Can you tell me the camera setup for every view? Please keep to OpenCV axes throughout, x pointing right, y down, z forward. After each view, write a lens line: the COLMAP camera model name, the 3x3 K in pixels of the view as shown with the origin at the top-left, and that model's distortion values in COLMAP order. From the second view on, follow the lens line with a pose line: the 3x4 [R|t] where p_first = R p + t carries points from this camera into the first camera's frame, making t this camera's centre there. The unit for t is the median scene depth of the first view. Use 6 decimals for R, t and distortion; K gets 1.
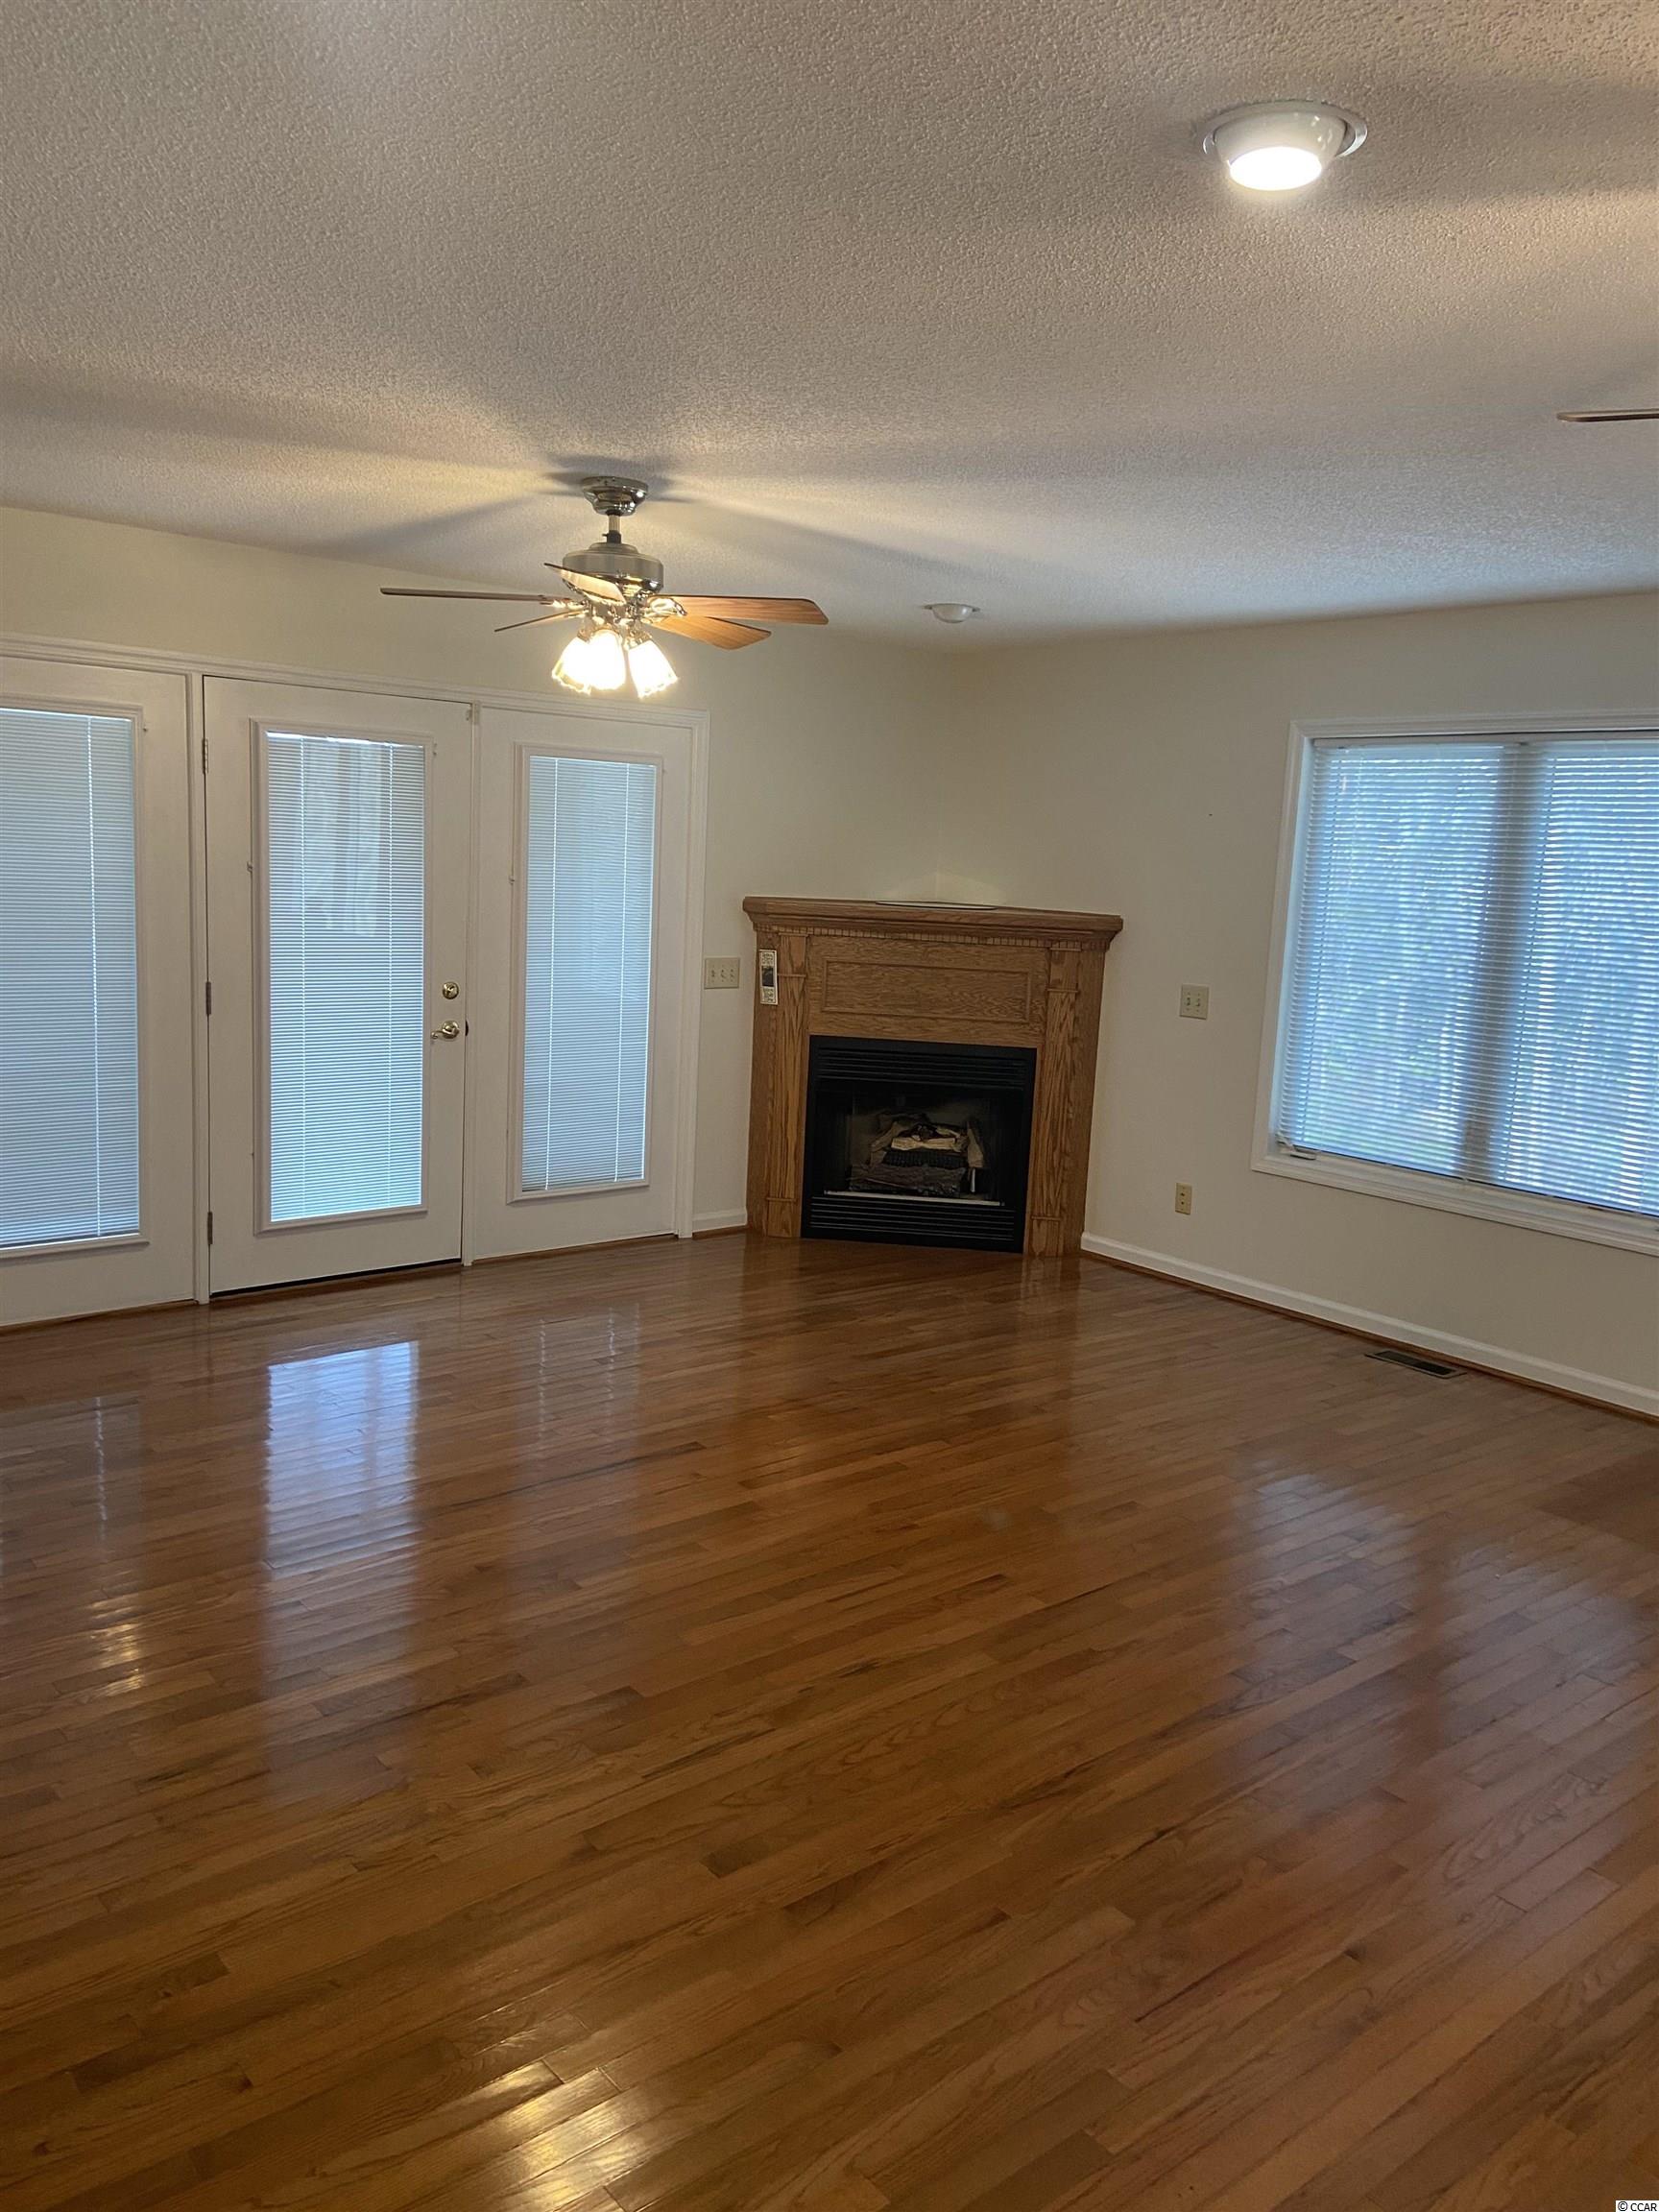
lens RADIAL K [[1670.1, 0, 820.7], [0, 1670.1, 1098.1], [0, 0, 1]] dist [0.095412, -0.121720]
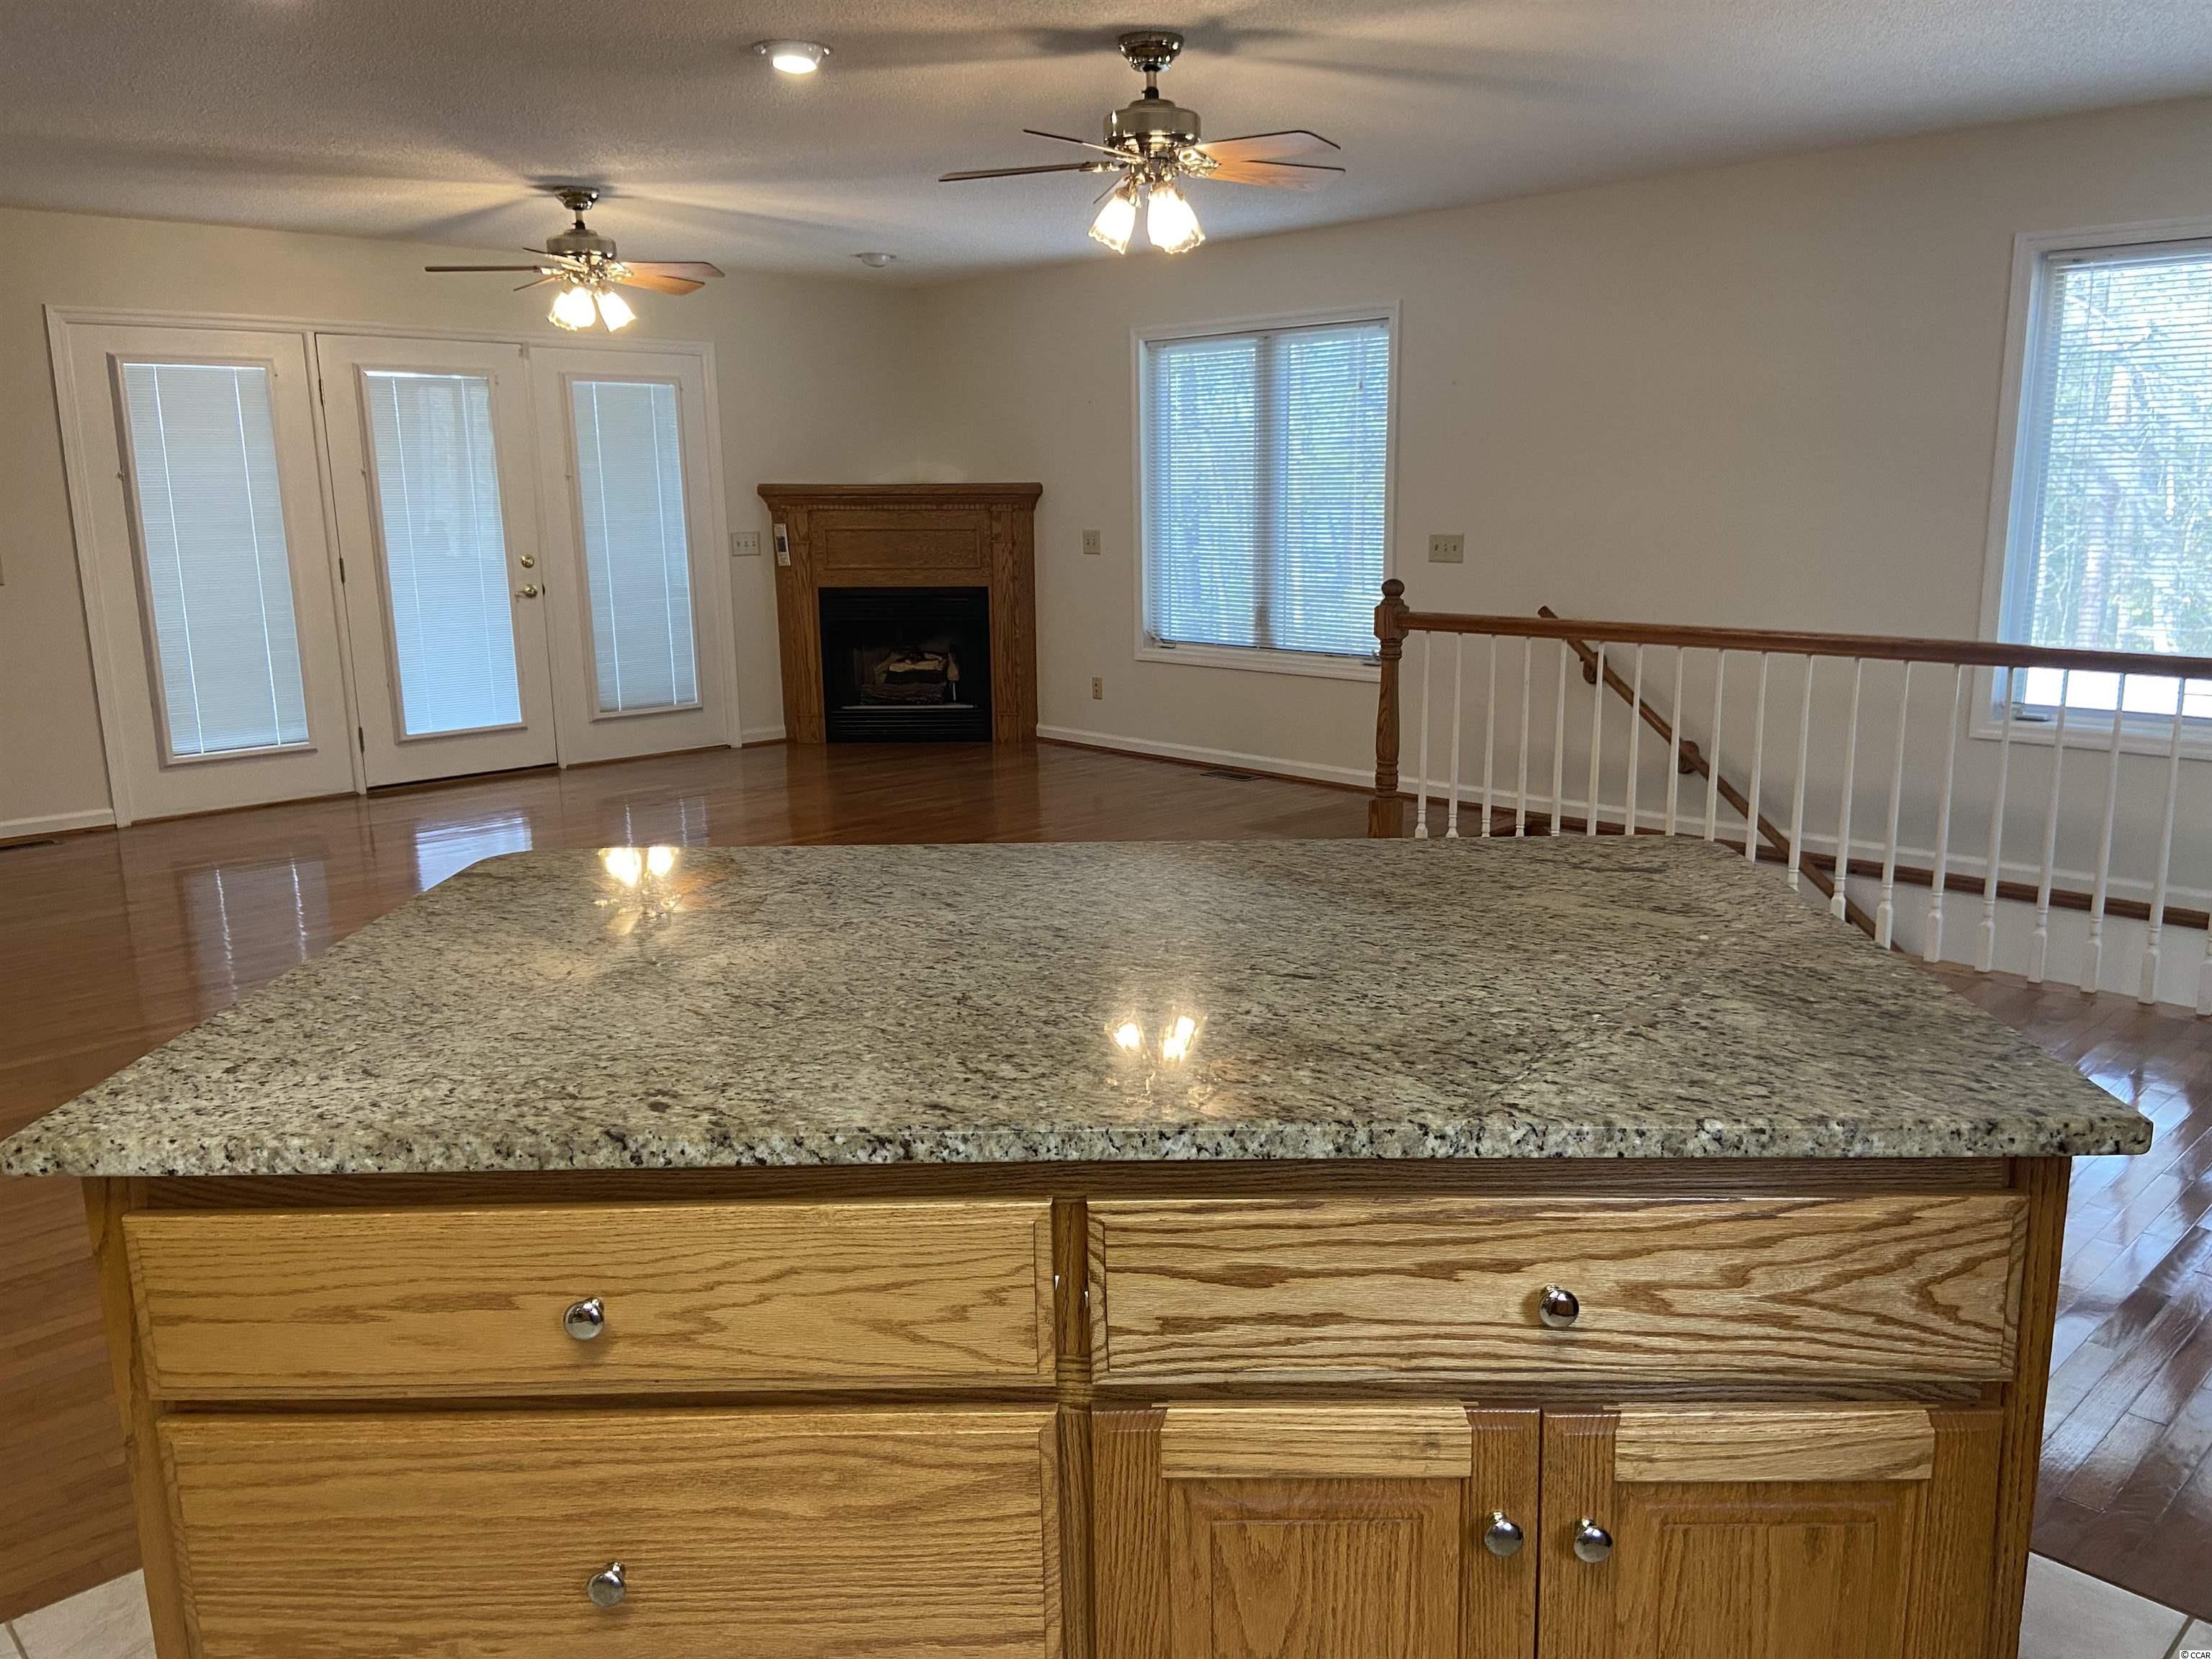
lens RADIAL K [[1670.1, 0, 1125.6], [0, 1670.1, 835.2], [0, 0, 1]] dist [0.095412, -0.121720]
pose [[0.995381, -0.072605, 0.062816, 0.155415], [0.068842, 0.995813, 0.060140, 0.106364], [-0.066920, -0.055537, 0.996212, -0.395837]]
